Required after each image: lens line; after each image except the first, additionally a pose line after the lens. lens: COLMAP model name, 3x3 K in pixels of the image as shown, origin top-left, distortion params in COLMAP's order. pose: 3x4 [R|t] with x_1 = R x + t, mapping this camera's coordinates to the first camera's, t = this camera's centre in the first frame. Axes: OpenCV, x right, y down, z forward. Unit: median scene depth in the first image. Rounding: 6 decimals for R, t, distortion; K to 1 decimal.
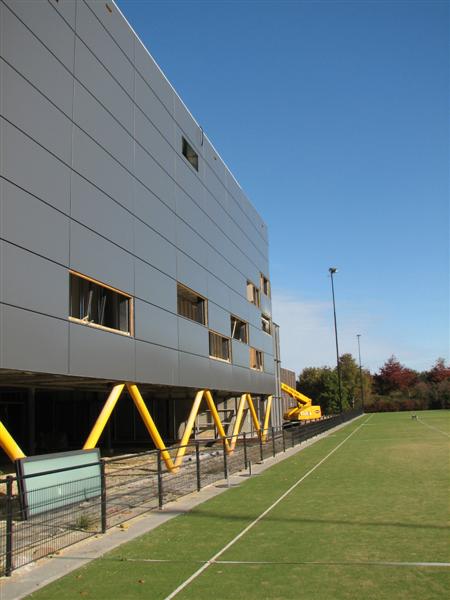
lens RADIAL K [[642.9, 0, 225.1], [0, 642.9, 300.1], [0, 0, 1]] dist [-0.232076, 0.000000]
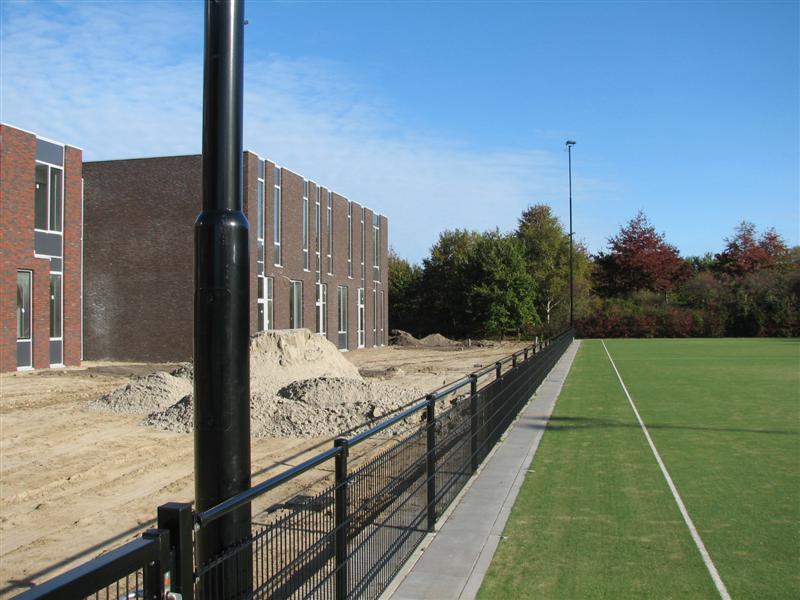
lens RADIAL K [[857.1, 0, 399.3], [0, 857.1, 300.2], [0, 0, 1]] dist [-0.232076, 0.000000]
pose [[0.999646, 0.024492, 0.010429, 0.092822], [-0.025774, 0.988496, 0.149036, 0.069280], [-0.006659, -0.149252, 0.988777, 0.420922]]
